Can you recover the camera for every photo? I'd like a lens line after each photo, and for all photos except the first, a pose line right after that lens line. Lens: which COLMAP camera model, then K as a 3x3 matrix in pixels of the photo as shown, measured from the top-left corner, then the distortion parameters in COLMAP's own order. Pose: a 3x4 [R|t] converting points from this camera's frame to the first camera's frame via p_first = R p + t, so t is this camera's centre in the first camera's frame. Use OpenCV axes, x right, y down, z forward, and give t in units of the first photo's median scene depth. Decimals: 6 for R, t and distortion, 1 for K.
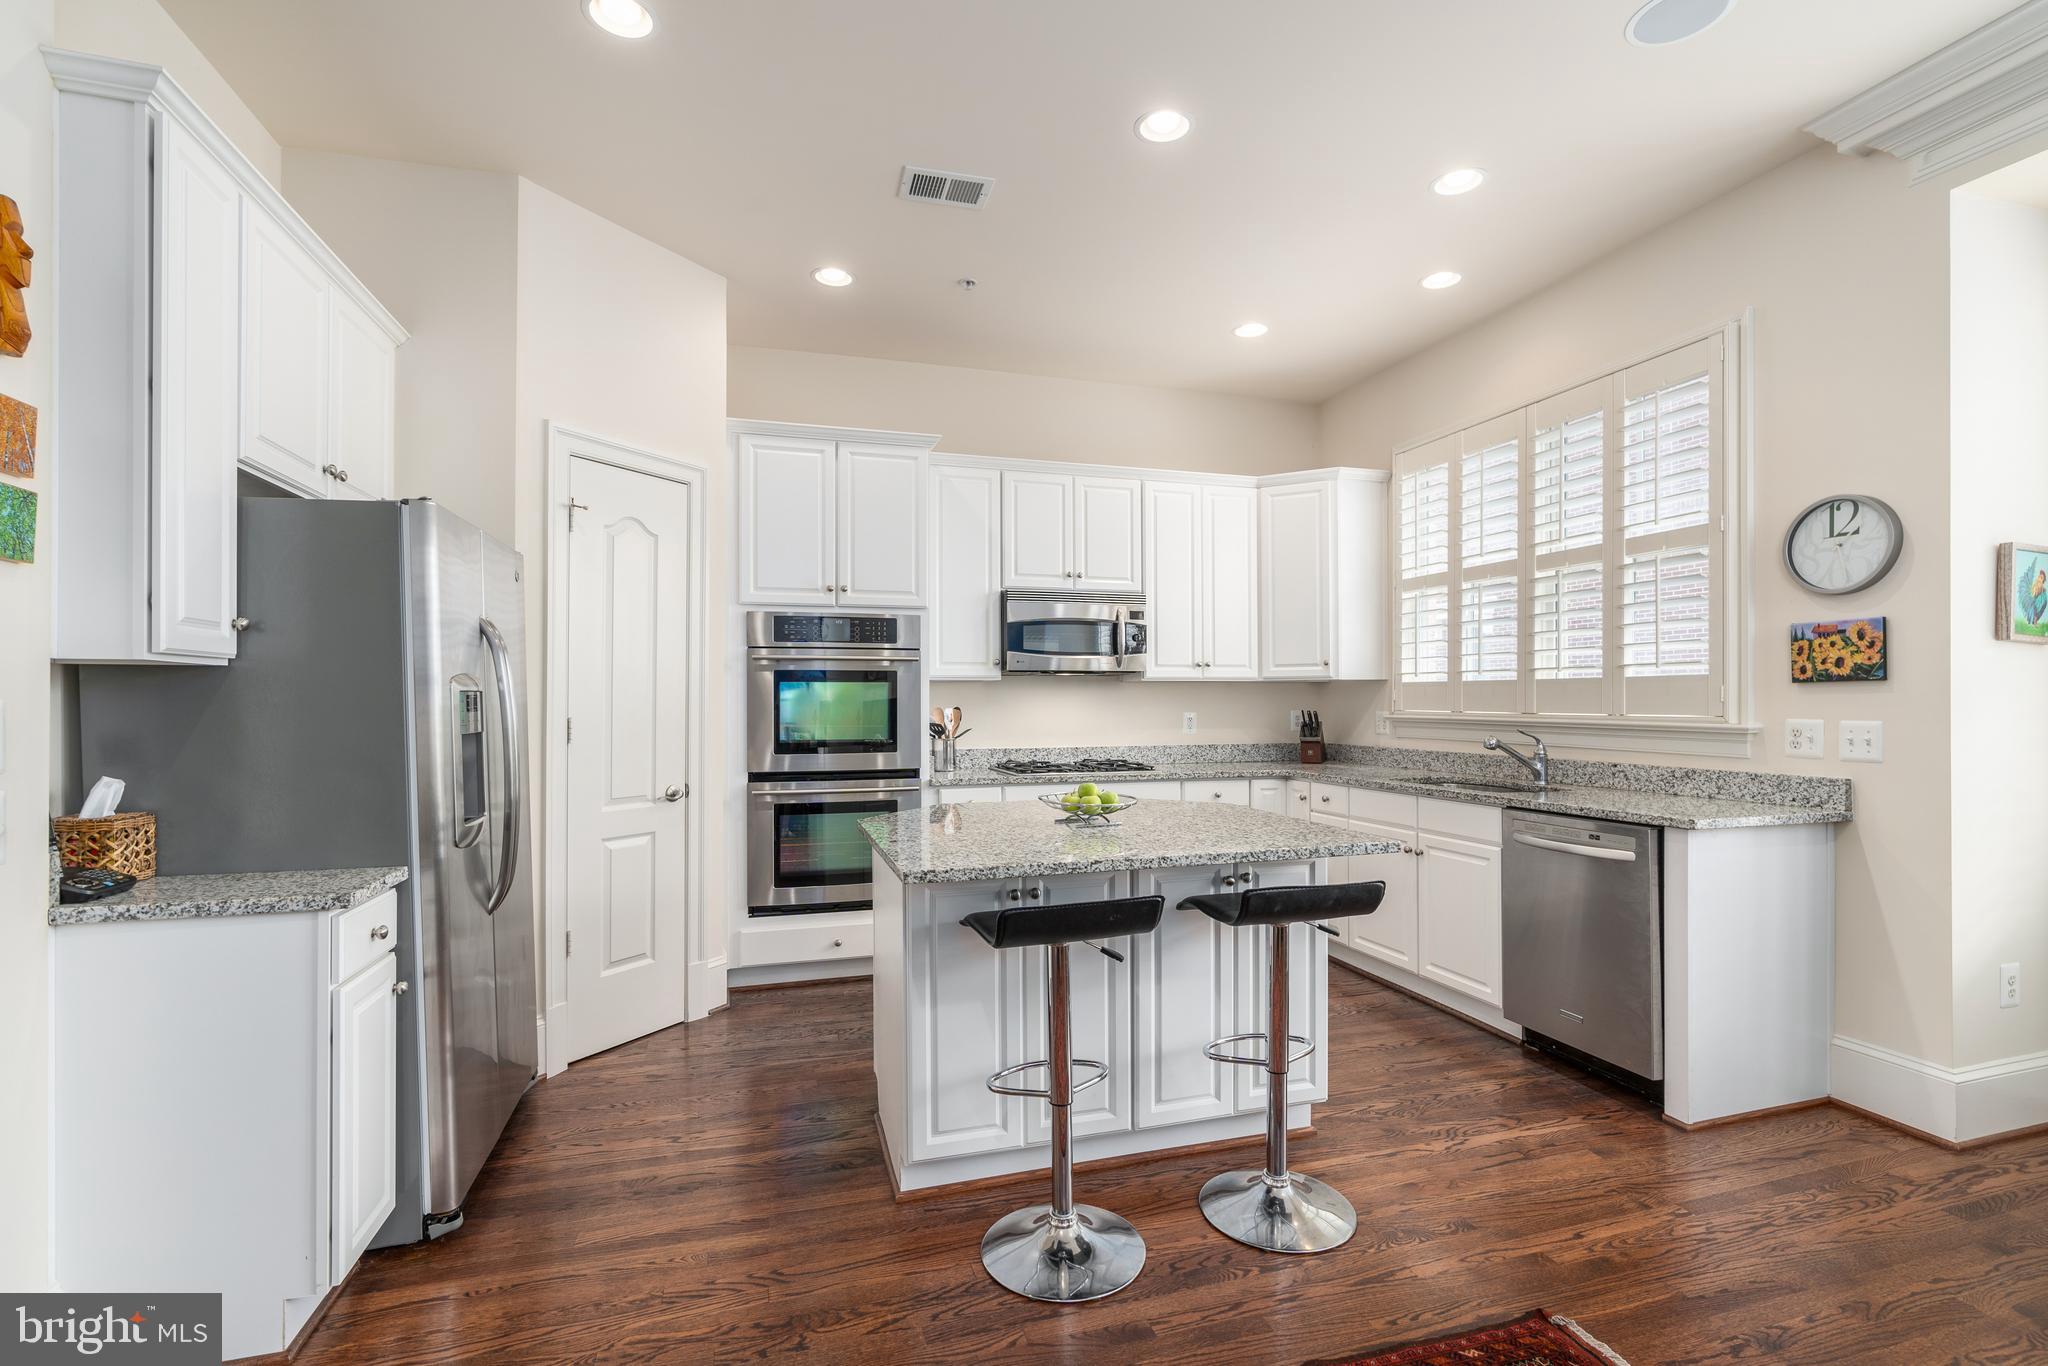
lens RADIAL K [[929.5, 0, 1028.4], [0, 929.5, 697.0], [0, 0, 1]] dist [-0.008150, 0.002036]
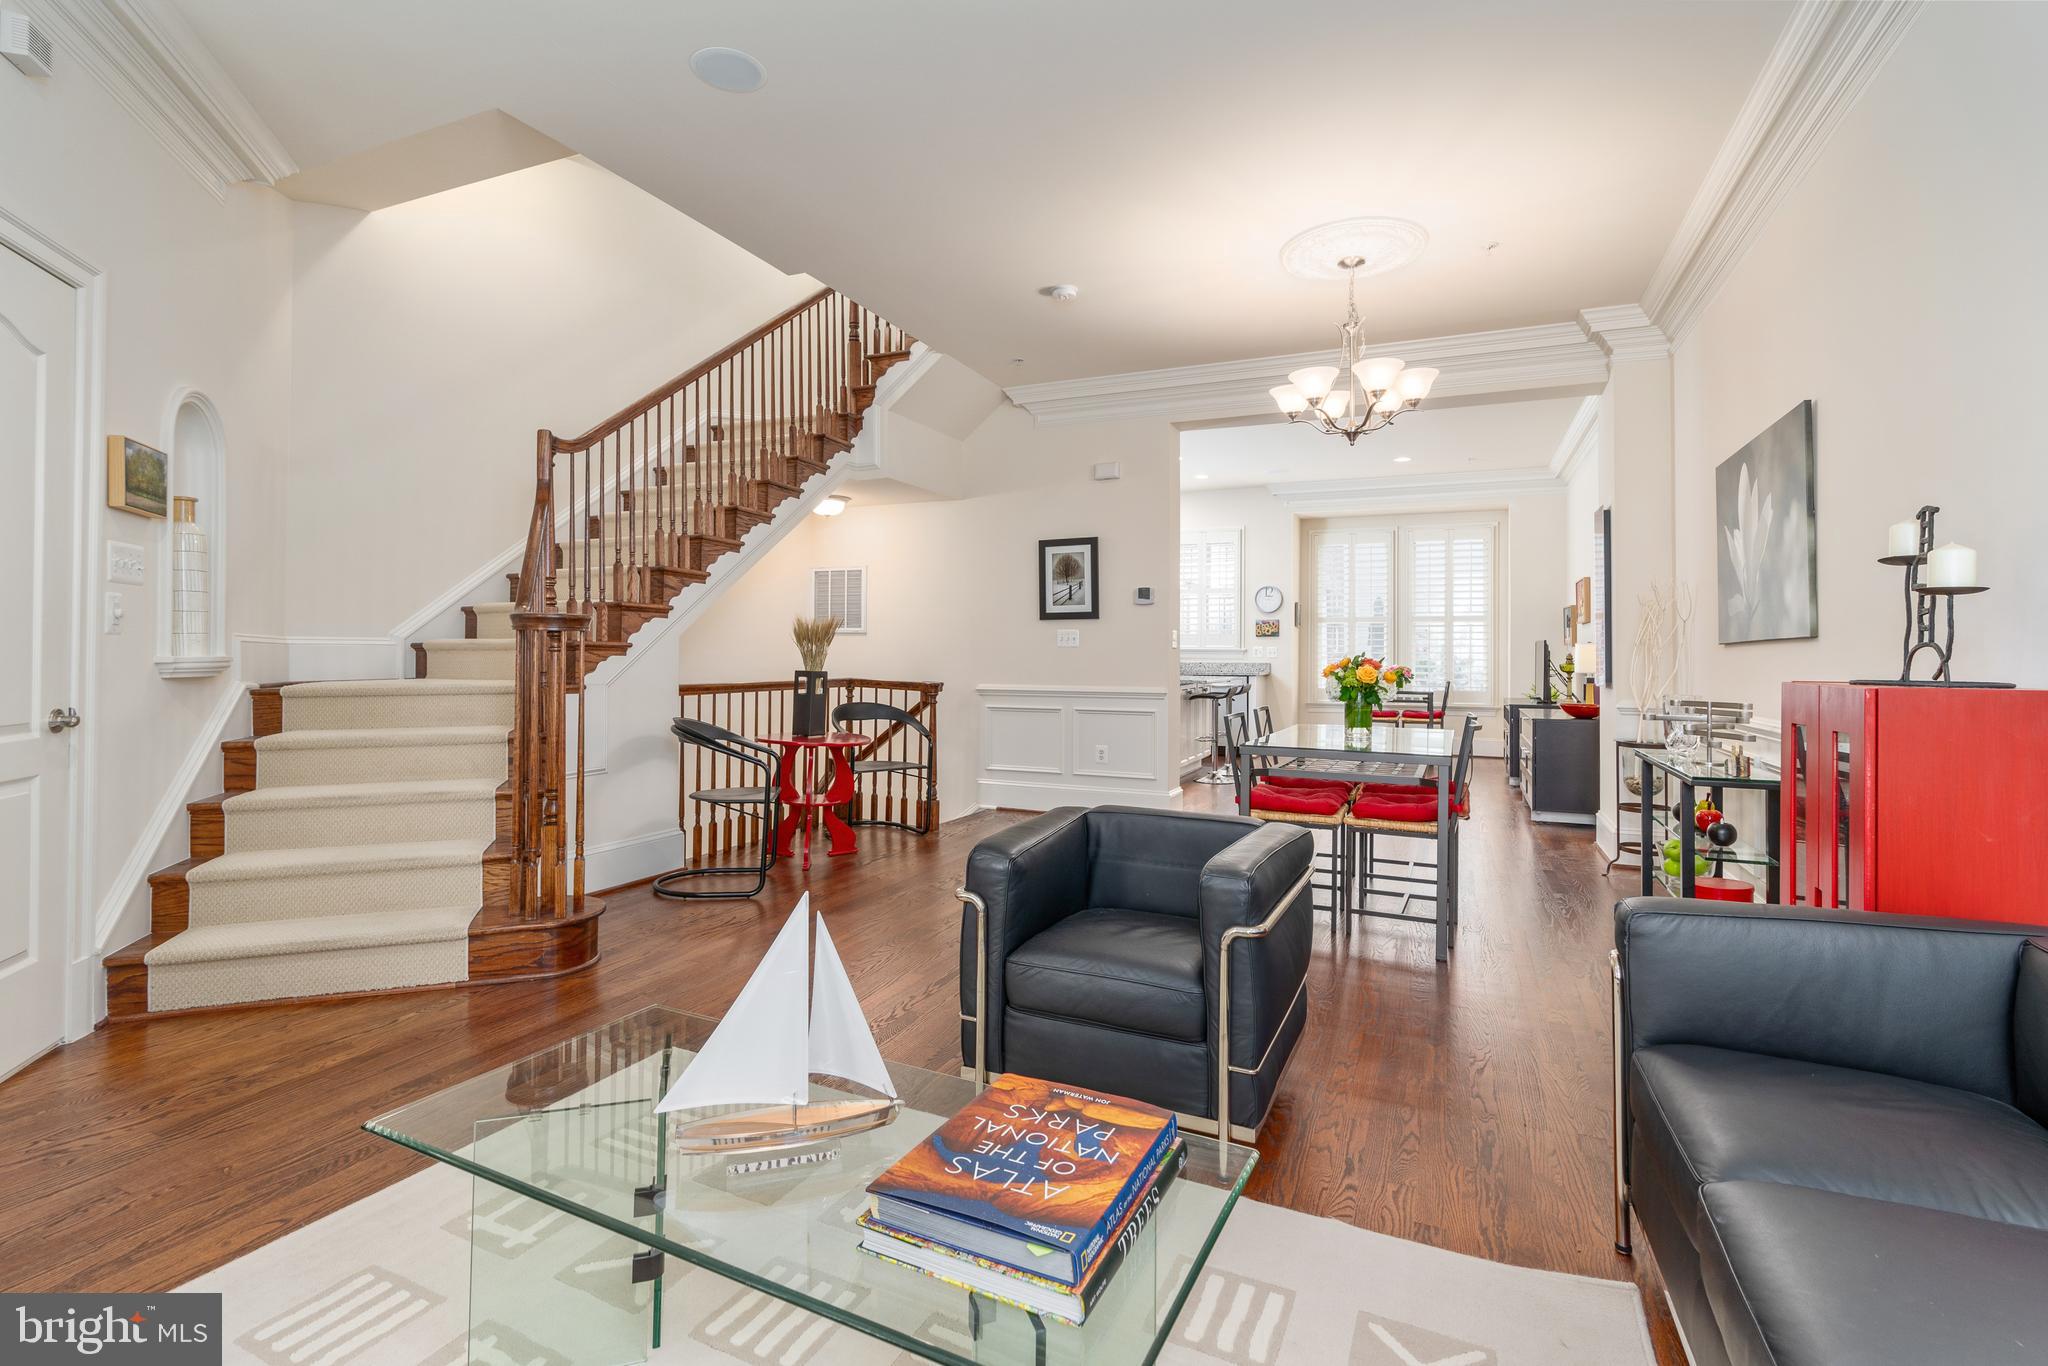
lens RADIAL K [[929.5, 0, 1051.2], [0, 929.5, 648.4], [0, 0, 1]] dist [-0.008150, 0.002036]
pose [[0.662228, 0.004835, 0.749287, -2.369040], [-0.004340, 0.999987, -0.002617, 0.042192], [-0.749290, -0.001519, 0.662240, -0.768754]]
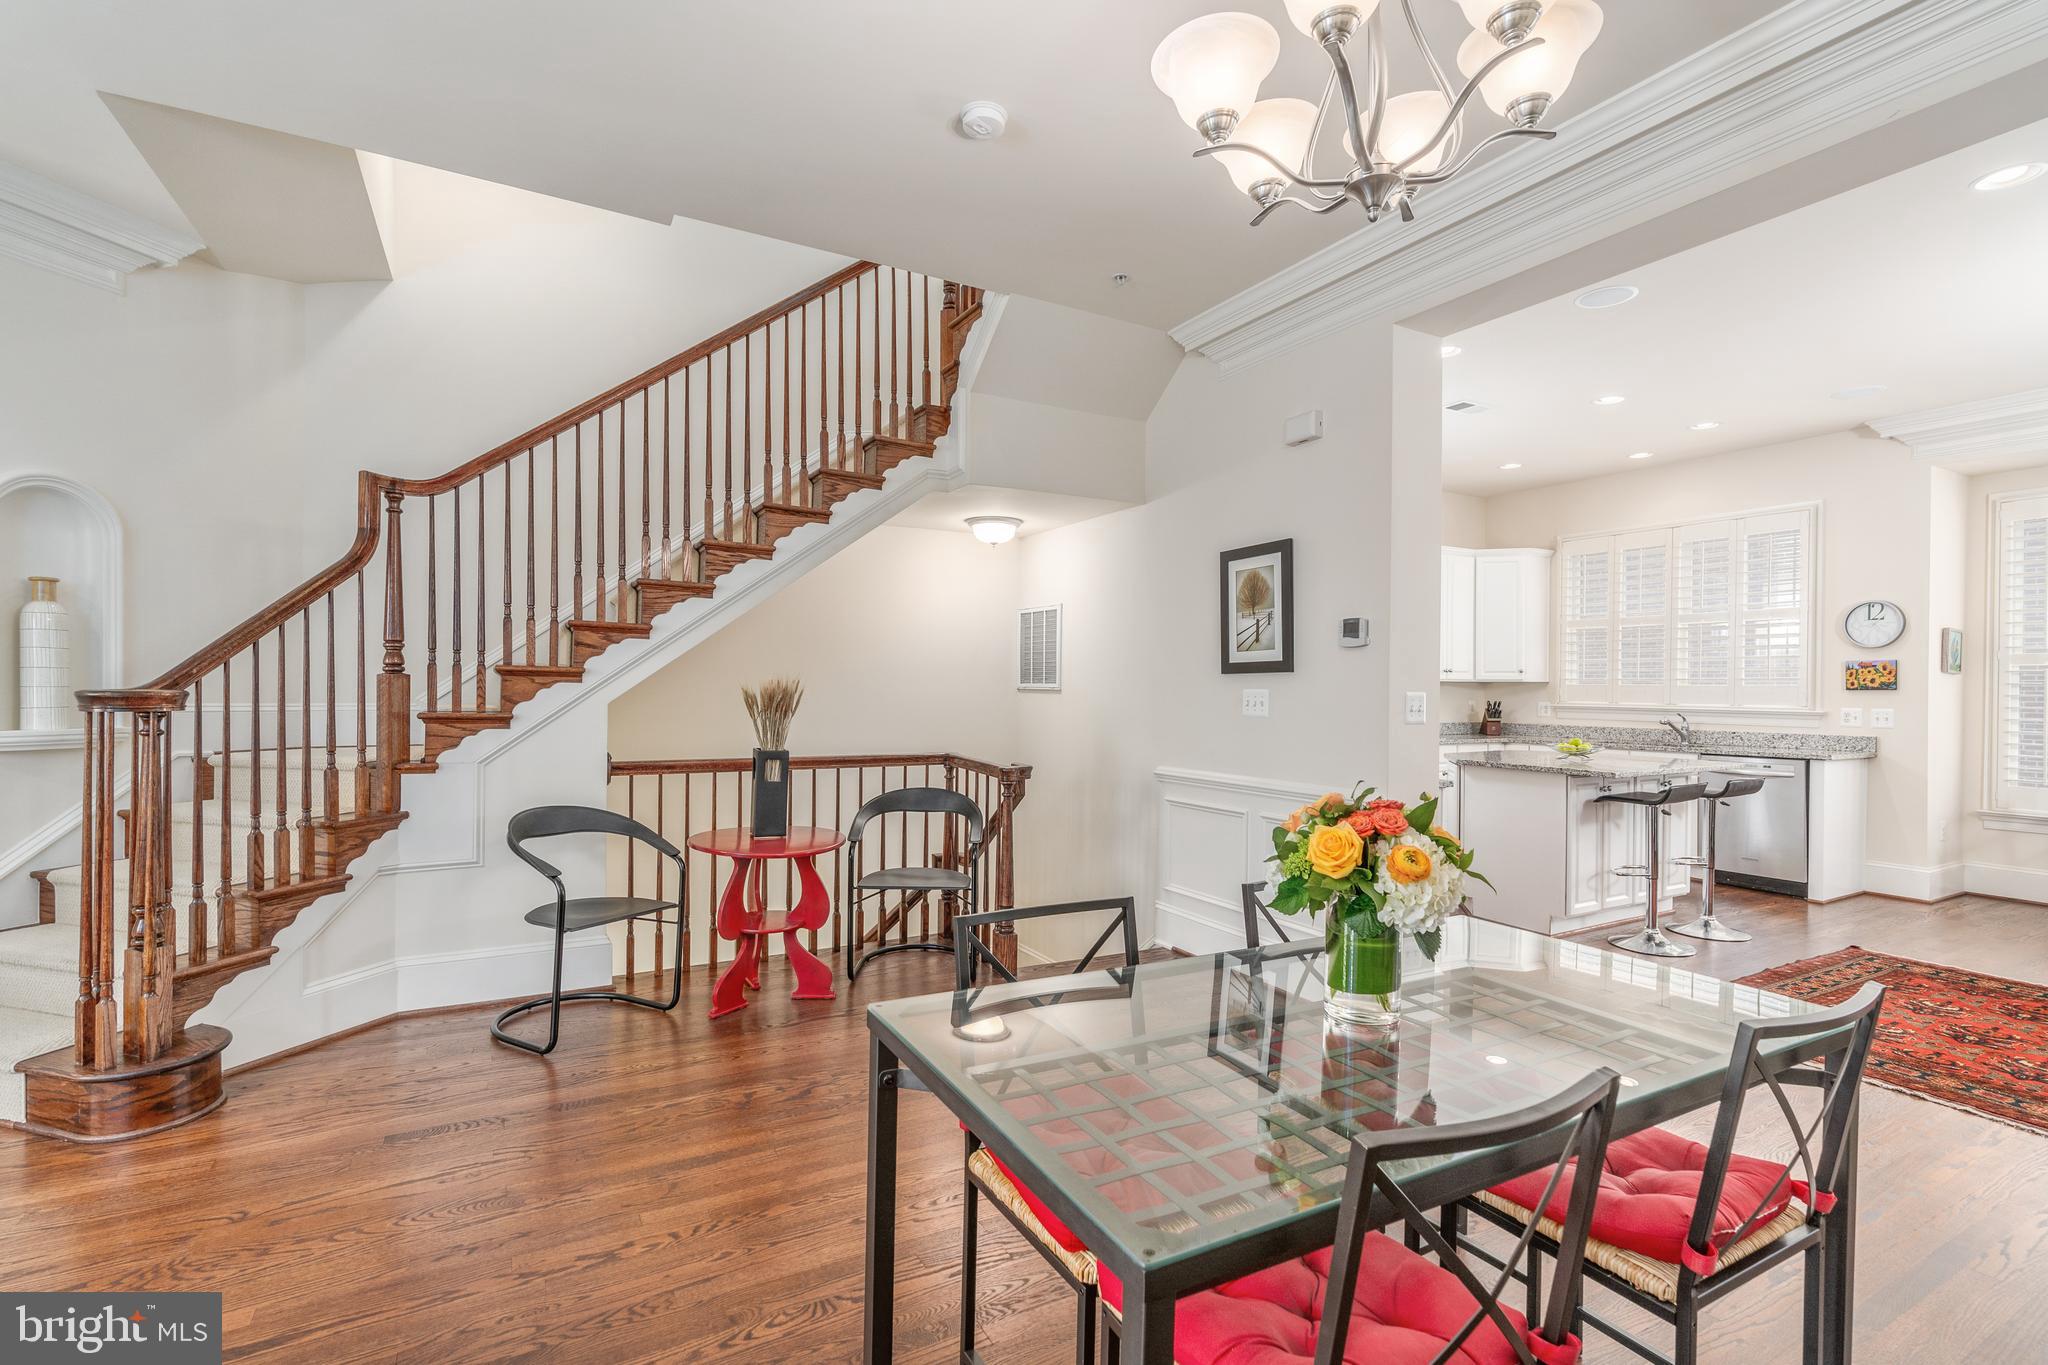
lens RADIAL K [[929.5, 0, 1014.6], [0, 929.5, 686.8], [0, 0, 1]] dist [-0.008150, 0.002036]
pose [[0.981640, 0.009551, 0.190503, -1.359531], [-0.010231, 0.999944, 0.002588, -0.009242], [-0.190467, -0.004489, 0.981683, -0.647174]]
